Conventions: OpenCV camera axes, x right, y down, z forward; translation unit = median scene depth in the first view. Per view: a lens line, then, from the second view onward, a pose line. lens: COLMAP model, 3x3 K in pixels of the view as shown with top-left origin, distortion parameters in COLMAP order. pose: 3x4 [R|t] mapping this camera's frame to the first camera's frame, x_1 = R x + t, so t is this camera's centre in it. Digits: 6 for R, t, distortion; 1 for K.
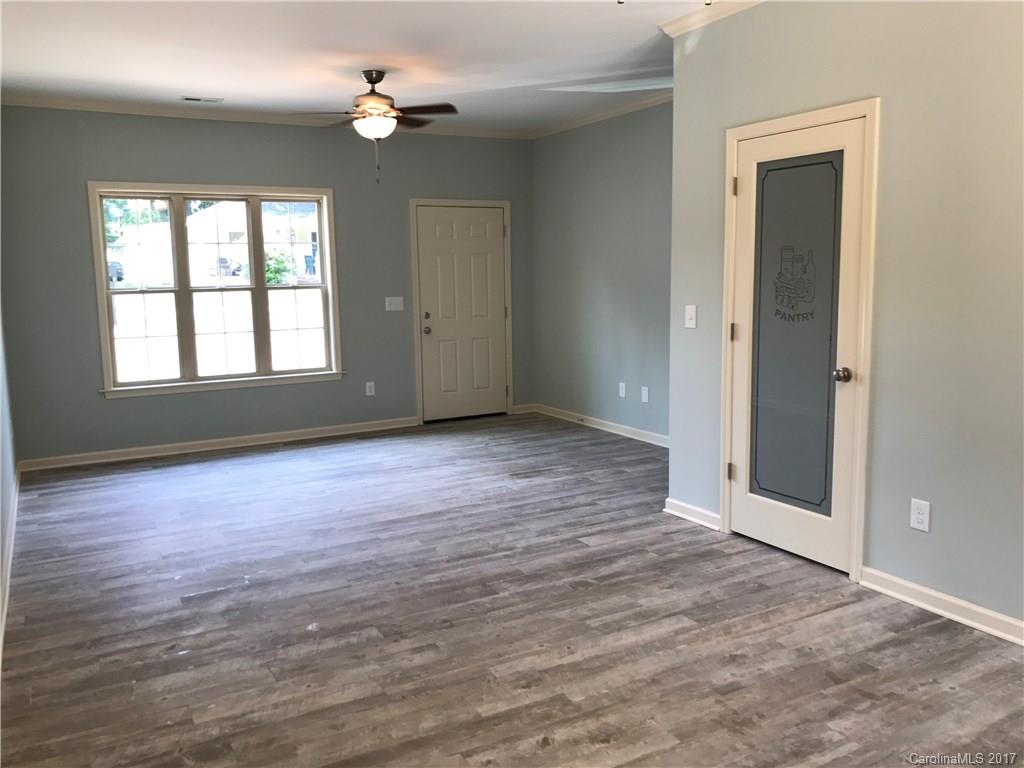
lens RADIAL K [[844.4, 0, 512.6], [0, 844.4, 375.6], [0, 0, 1]] dist [0.021463, -0.009527]
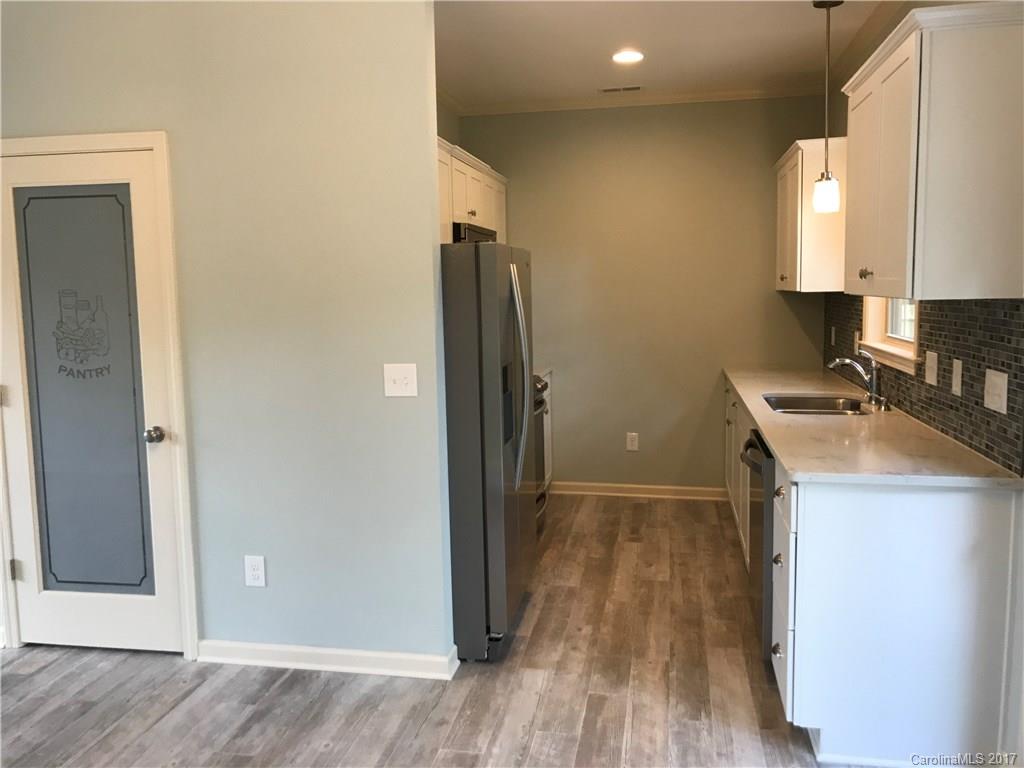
lens RADIAL K [[844.4, 0, 506.5], [0, 844.4, 374.0], [0, 0, 1]] dist [0.021463, -0.009527]
pose [[0.646661, -0.077157, 0.758865, -0.041815], [0.105764, 0.994331, 0.010972, -0.034477], [-0.755409, 0.073166, 0.651156, 0.132005]]
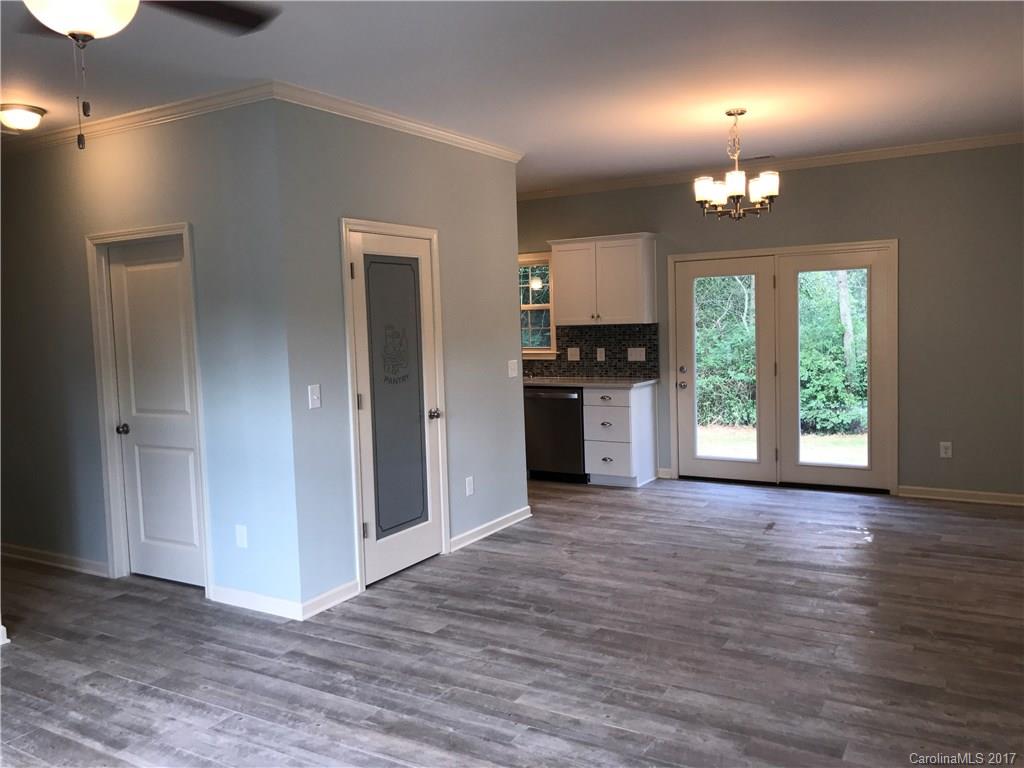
lens RADIAL K [[844.4, 0, 501.6], [0, 844.4, 379.7], [0, 0, 1]] dist [0.021463, -0.009527]
pose [[-0.496138, -0.034465, 0.867559, -0.881393], [0.149290, 0.980944, 0.124345, -0.213693], [-0.855313, 0.191210, -0.481538, 1.544612]]
